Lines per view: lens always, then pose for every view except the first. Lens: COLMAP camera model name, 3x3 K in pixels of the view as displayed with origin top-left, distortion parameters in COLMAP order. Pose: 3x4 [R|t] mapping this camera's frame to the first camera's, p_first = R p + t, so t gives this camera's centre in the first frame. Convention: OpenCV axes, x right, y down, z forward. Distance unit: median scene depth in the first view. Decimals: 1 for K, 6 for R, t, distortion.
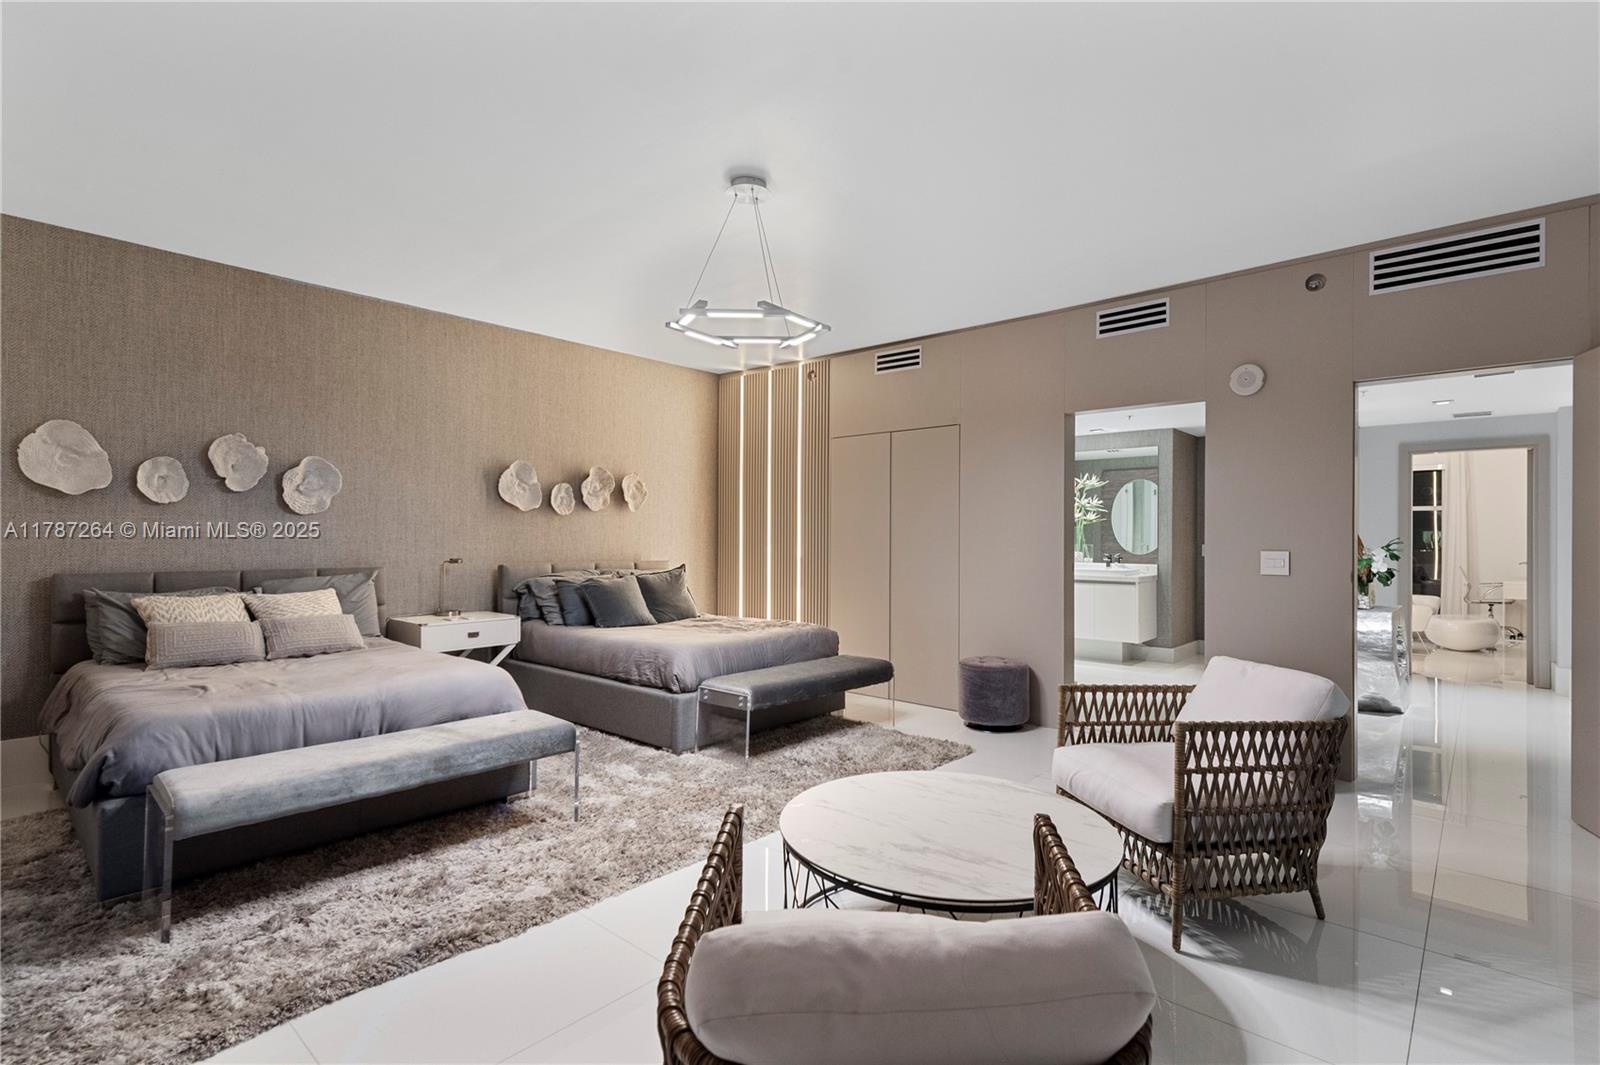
lens RADIAL K [[754.8, 0, 805.9], [0, 754.8, 528.5], [0, 0, 1]] dist [0.008270, 0.000274]
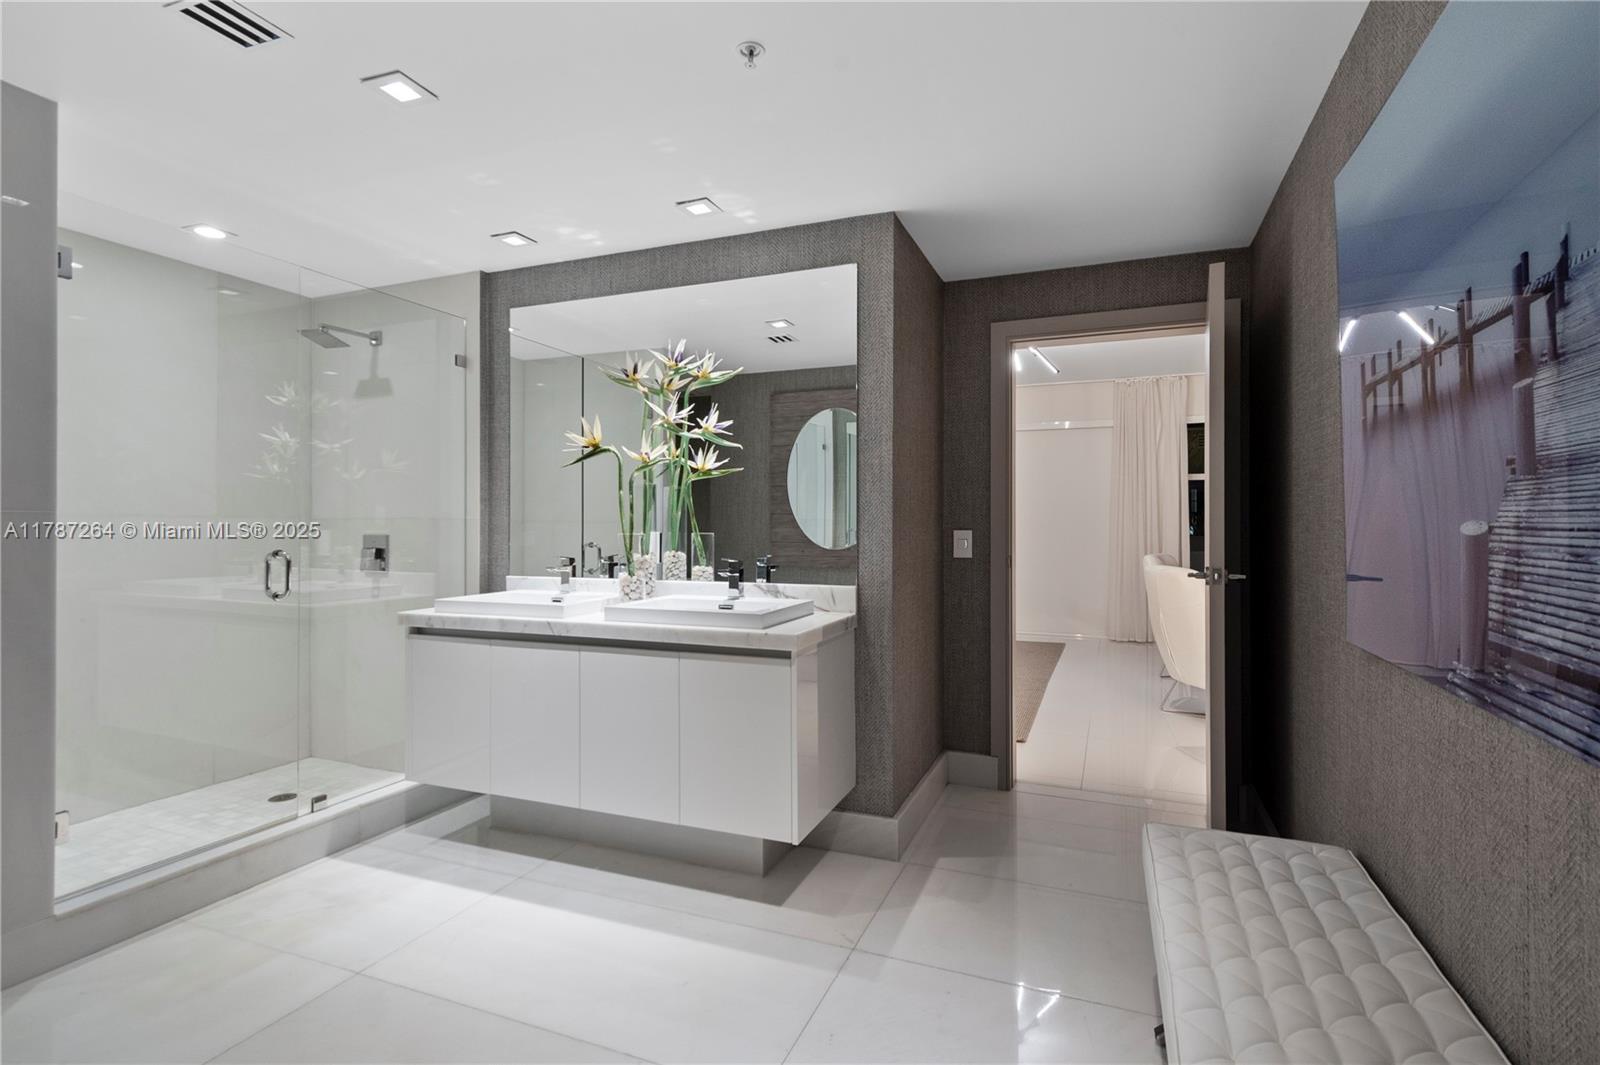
lens RADIAL K [[754.8, 0, 805.9], [0, 754.8, 528.5], [0, 0, 1]] dist [0.008270, 0.000274]
pose [[0.942446, -0.011509, 0.334161, 0.315802], [0.005312, 0.999797, 0.019454, 0.012424], [-0.334317, -0.016559, 0.942315, 0.656056]]
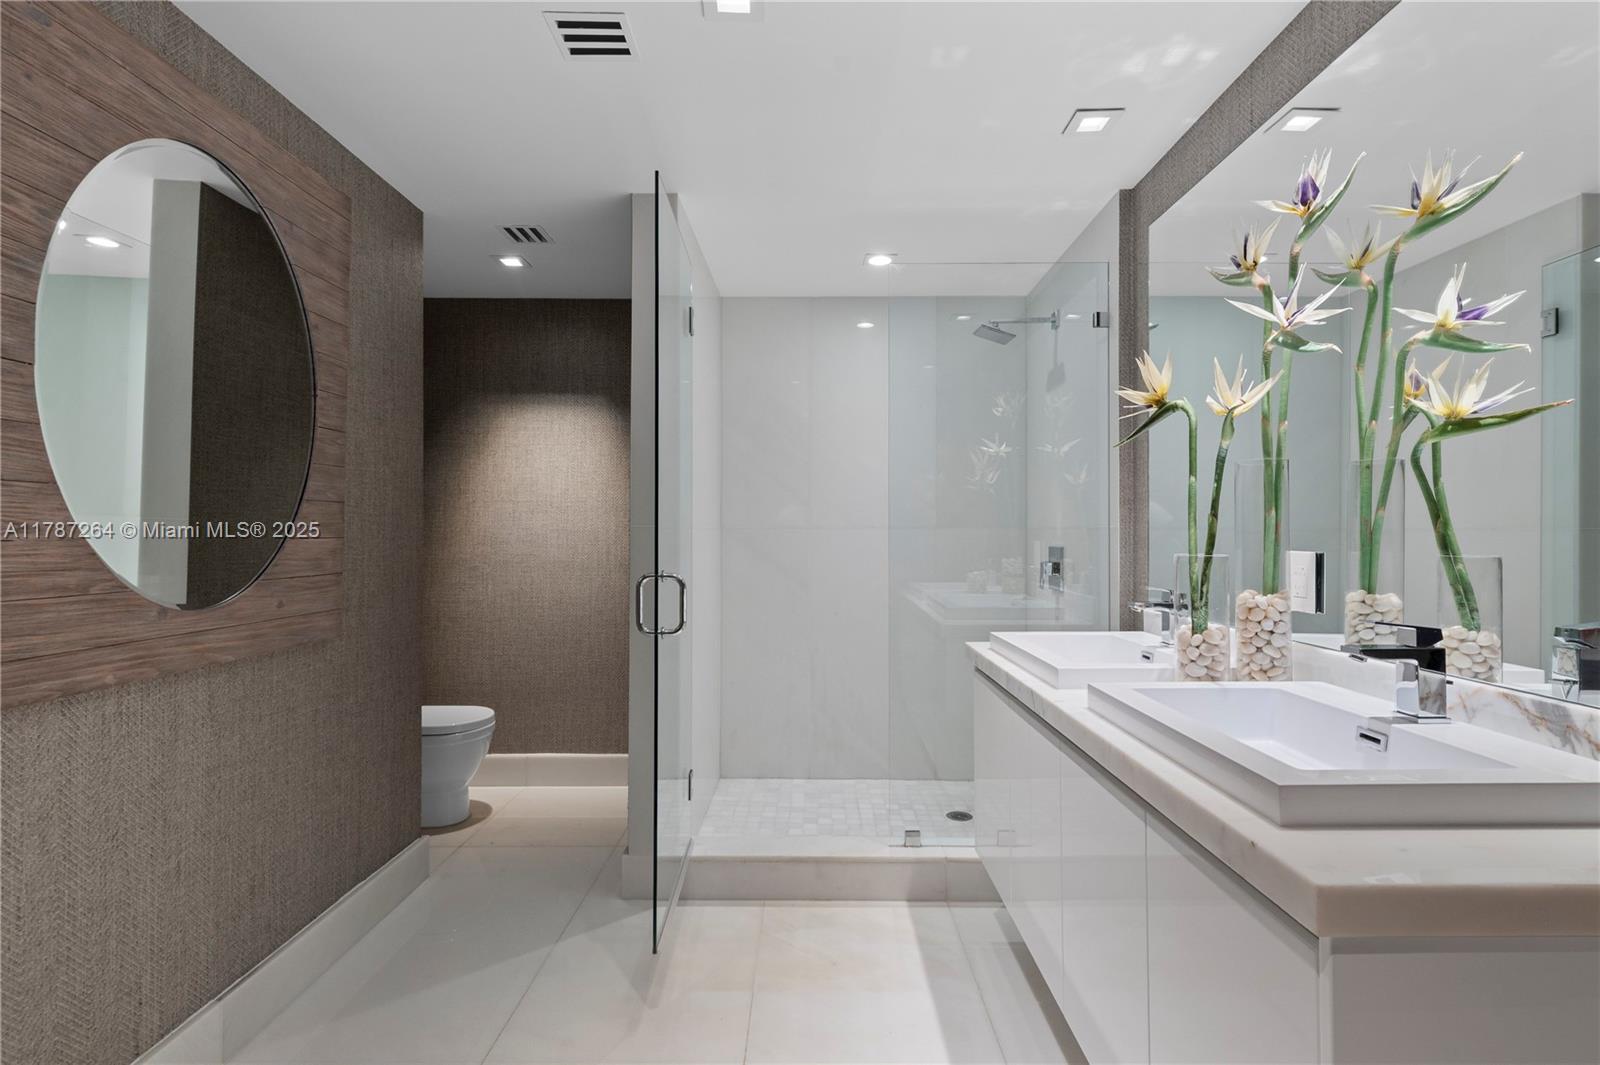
lens RADIAL K [[754.8, 0, 805.9], [0, 754.8, 528.5], [0, 0, 1]] dist [0.008270, 0.000274]
pose [[0.668254, -0.013876, -0.743804, 0.441462], [0.014968, 0.999874, -0.005205, 0.014376], [0.743783, -0.007655, 0.668377, 0.827516]]
